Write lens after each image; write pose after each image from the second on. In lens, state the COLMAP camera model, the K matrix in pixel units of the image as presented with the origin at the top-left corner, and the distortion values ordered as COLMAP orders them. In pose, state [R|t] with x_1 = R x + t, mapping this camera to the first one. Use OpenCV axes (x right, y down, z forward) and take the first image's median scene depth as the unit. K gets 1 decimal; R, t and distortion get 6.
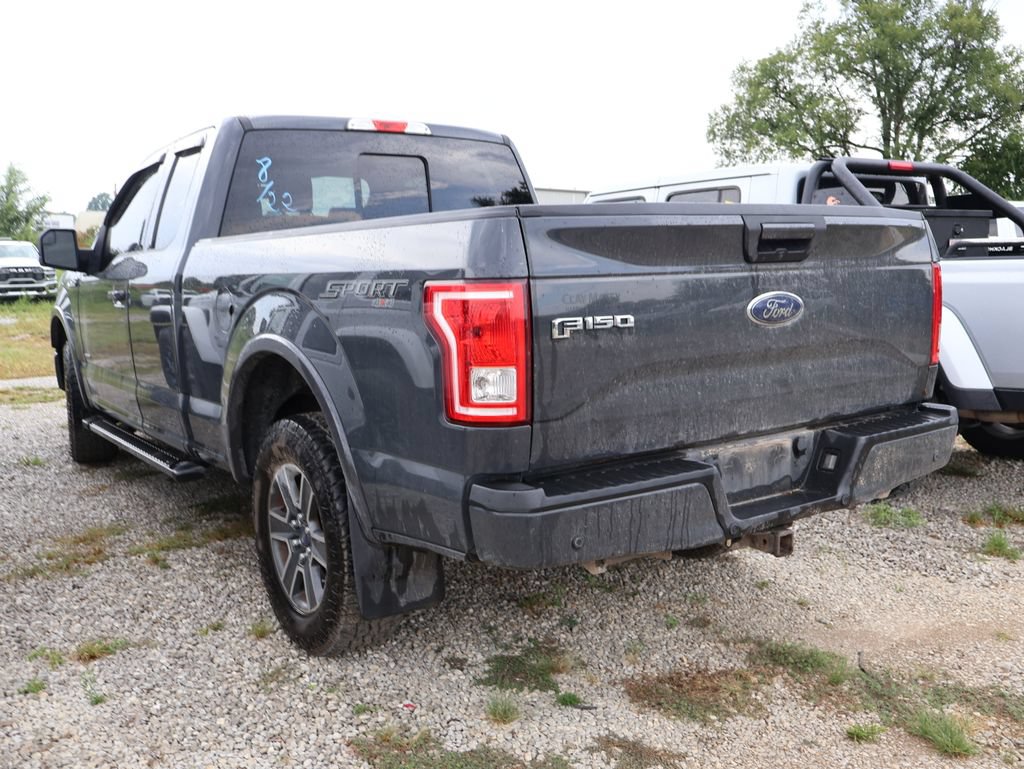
lens RADIAL K [[951.7, 0, 512.3], [0, 951.7, 384.1], [0, 0, 1]] dist [0.001840, 0.000000]
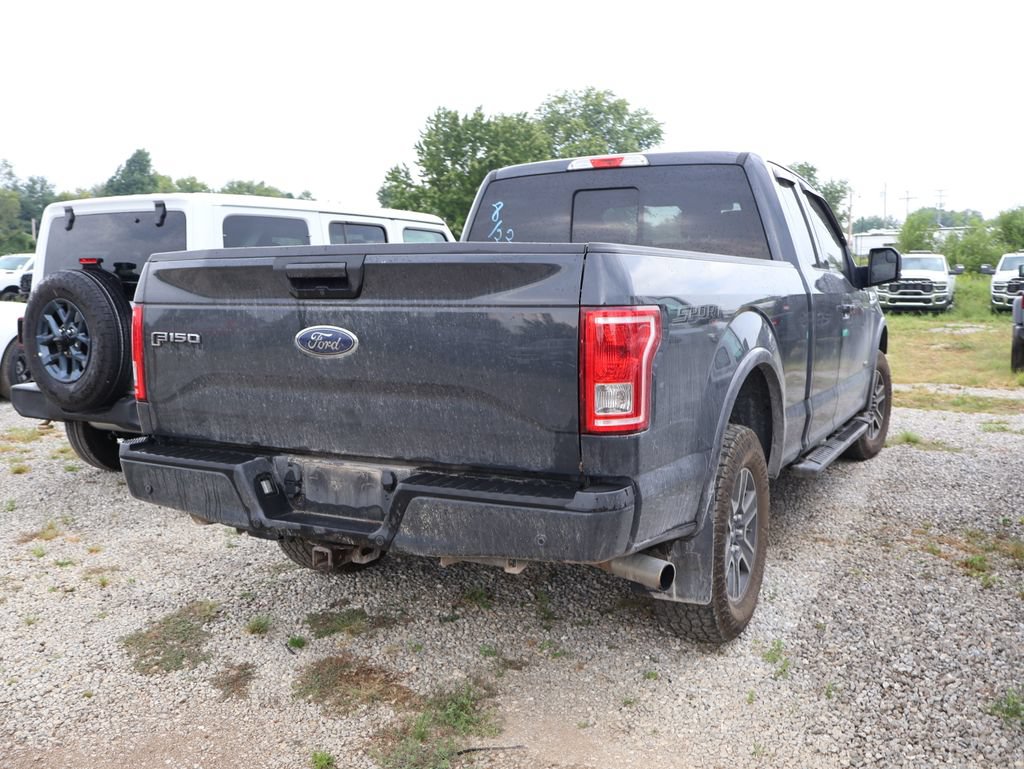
lens RADIAL K [[951.7, 0, 515.2], [0, 951.7, 386.8], [0, 0, 1]] dist [0.001840, 0.000000]
pose [[0.460442, 0.115524, -0.880141, 1.343555], [-0.120610, 0.990443, 0.066906, -0.127009], [0.879458, 0.075348, 0.469974, 0.687452]]
